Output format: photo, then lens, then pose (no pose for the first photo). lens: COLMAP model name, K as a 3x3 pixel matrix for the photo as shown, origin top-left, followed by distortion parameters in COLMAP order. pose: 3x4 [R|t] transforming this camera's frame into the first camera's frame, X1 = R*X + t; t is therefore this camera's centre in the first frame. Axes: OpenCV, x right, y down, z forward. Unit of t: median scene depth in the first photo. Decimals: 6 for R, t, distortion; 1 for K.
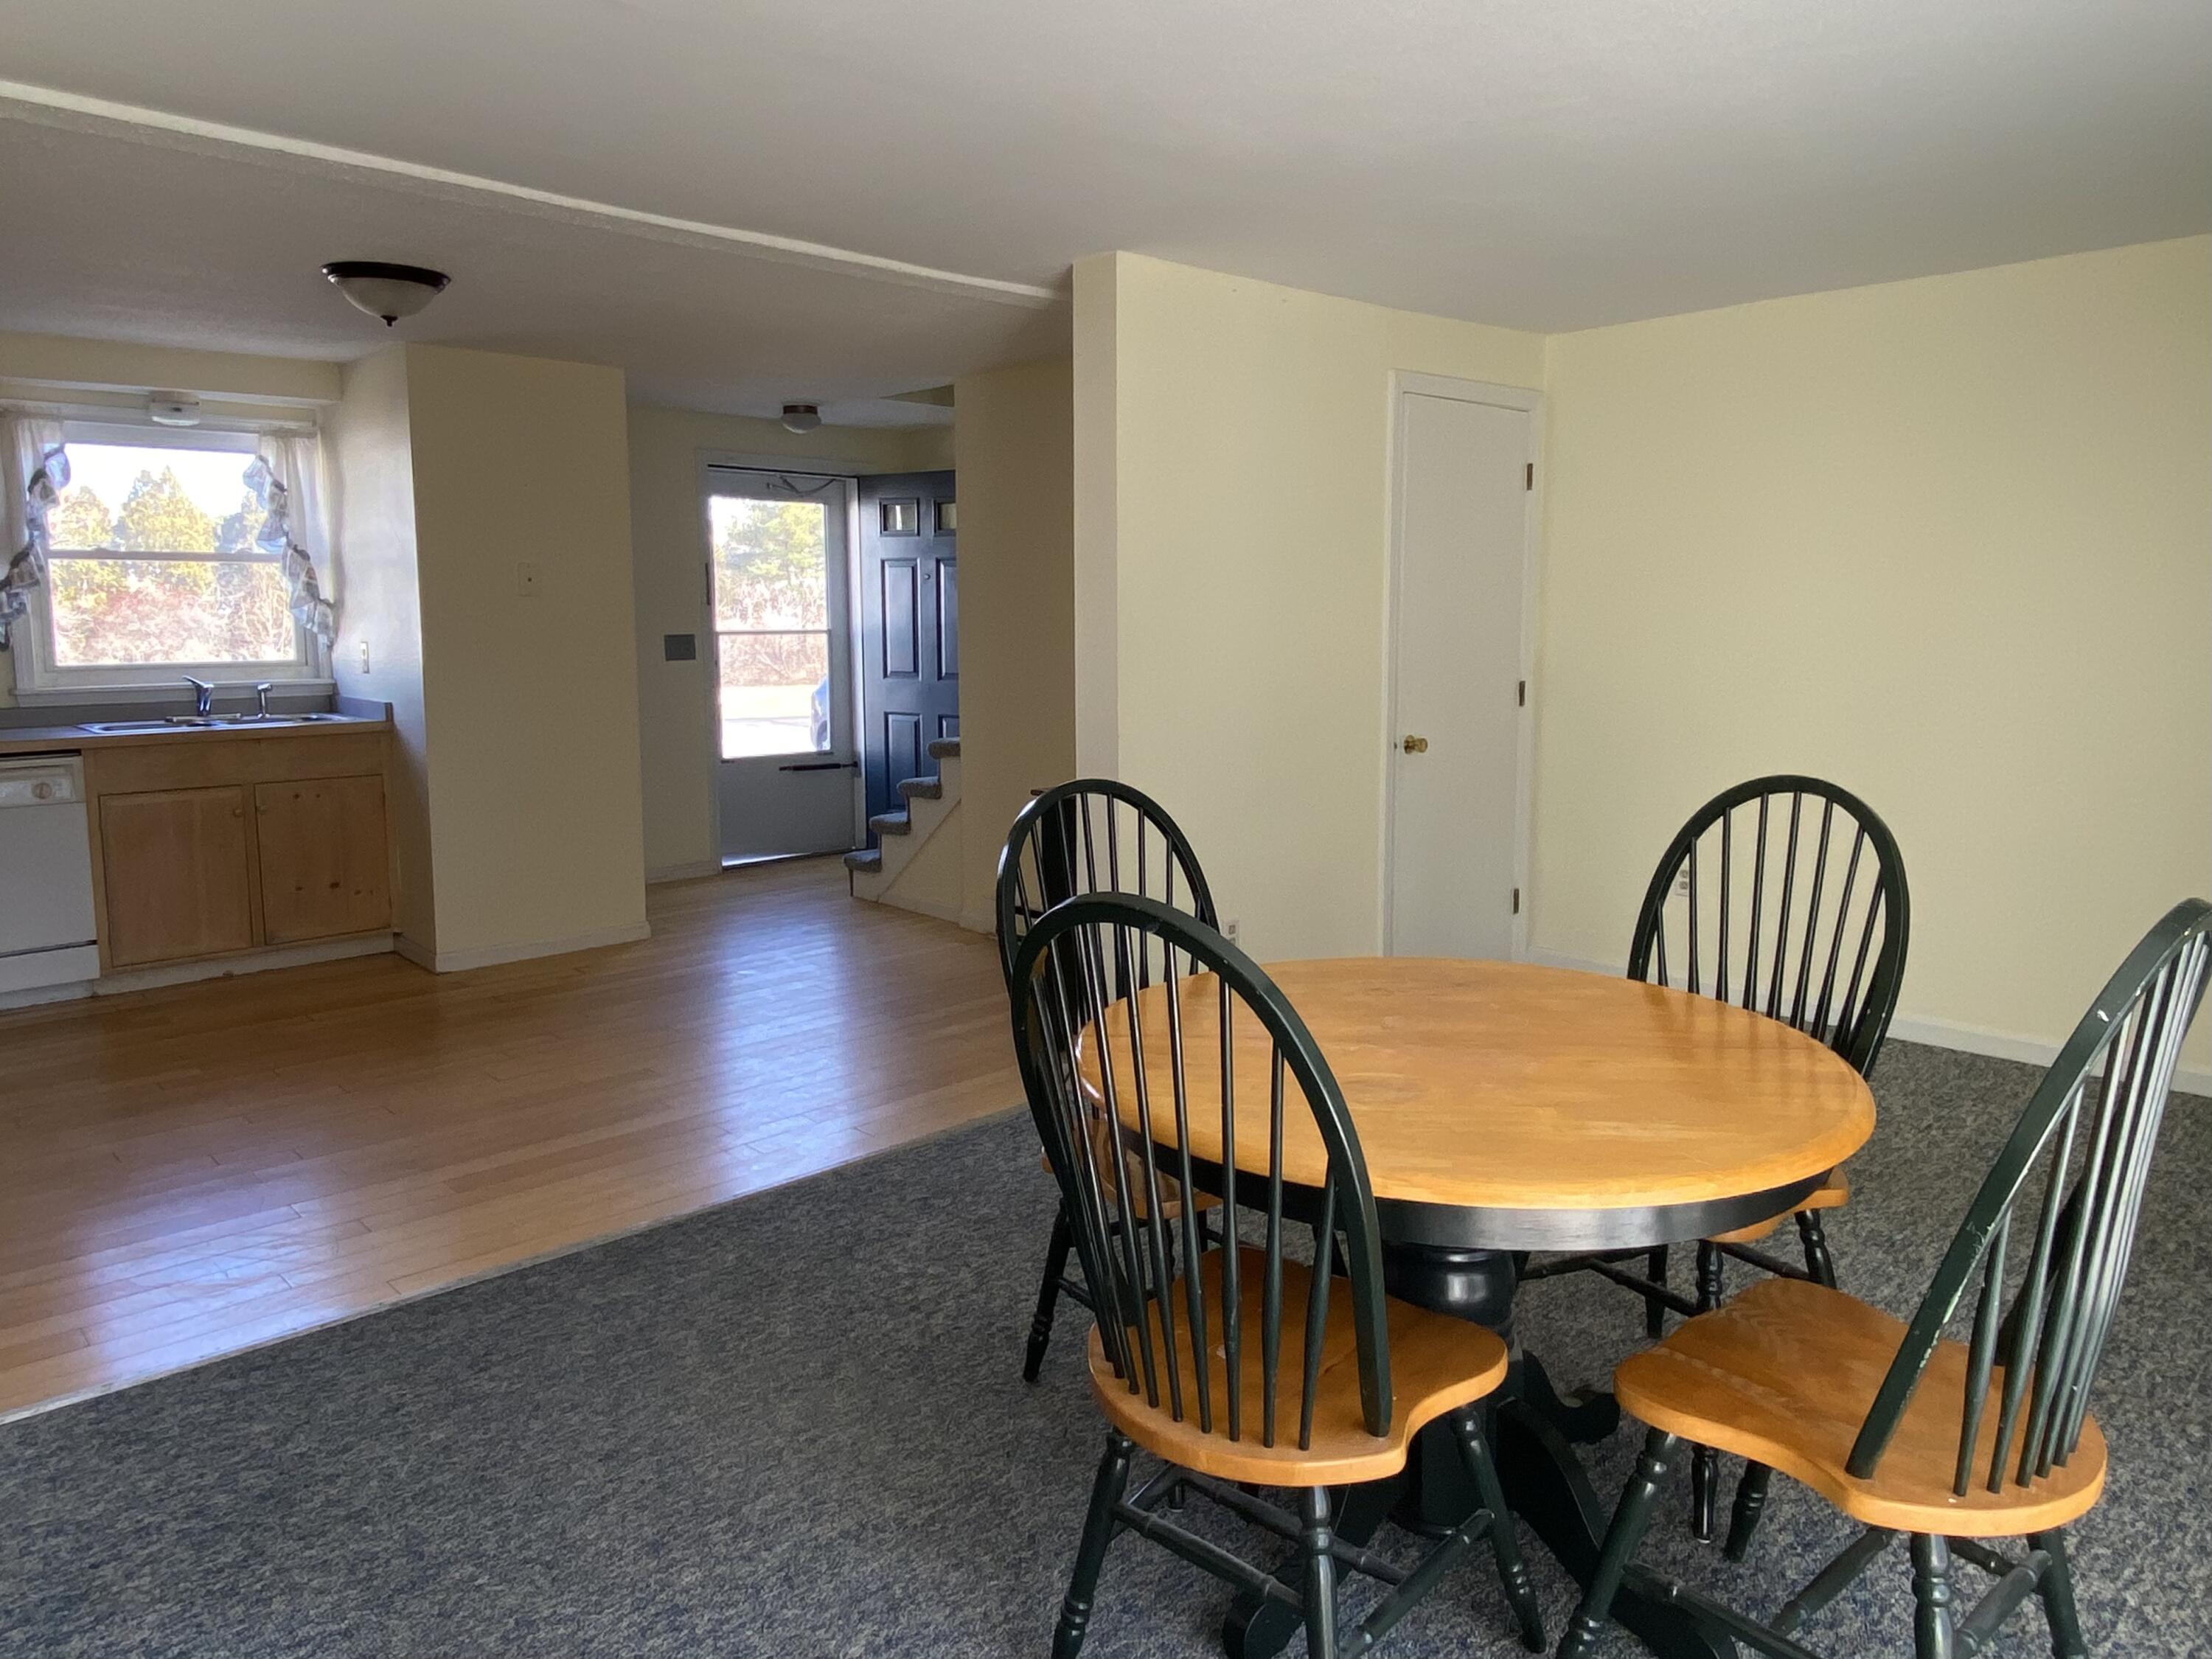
lens RADIAL K [[1460.7, 0, 1114.3], [0, 1460.7, 784.4], [0, 0, 1]] dist [0.038554, -0.059565]
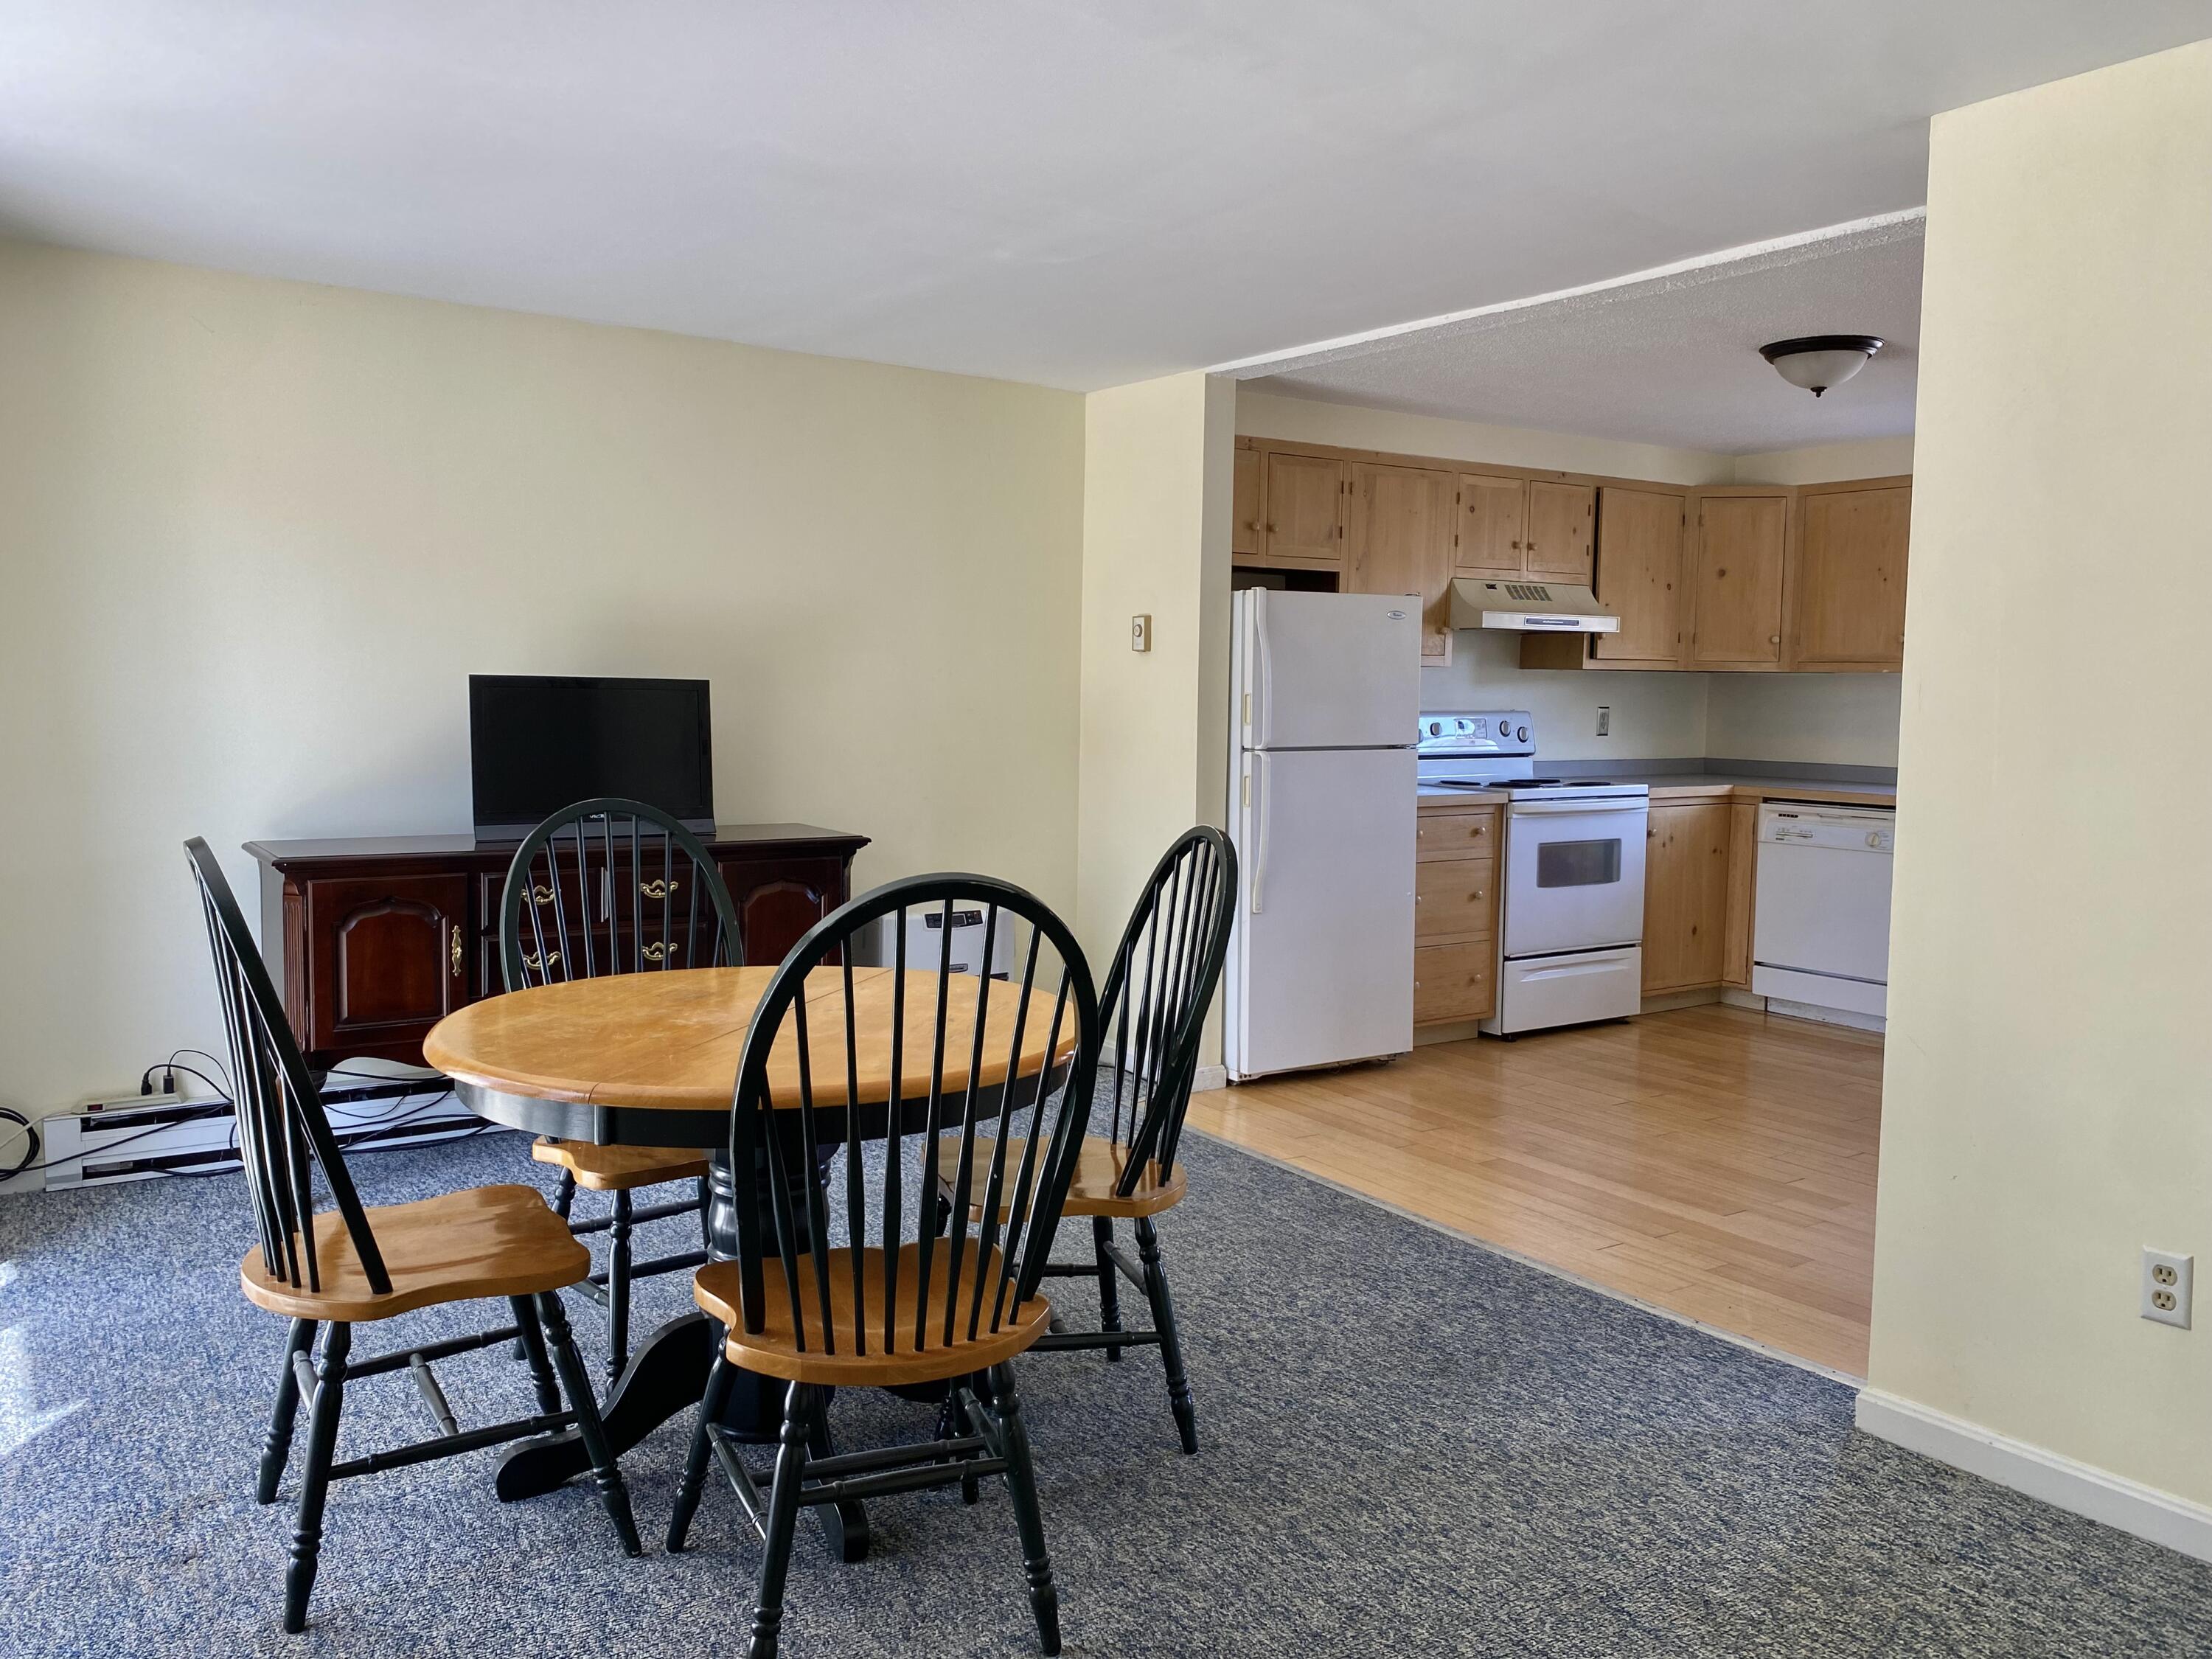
lens RADIAL K [[1663.5, 0, 1058.6], [0, 1663.5, 833.6], [0, 0, 1]] dist [0.002938, -0.001798]
pose [[-0.174679, 0.085342, -0.980920, 0.517014], [-0.131955, 0.985221, 0.109215, -0.047218], [0.975743, 0.148515, -0.160836, 0.495877]]
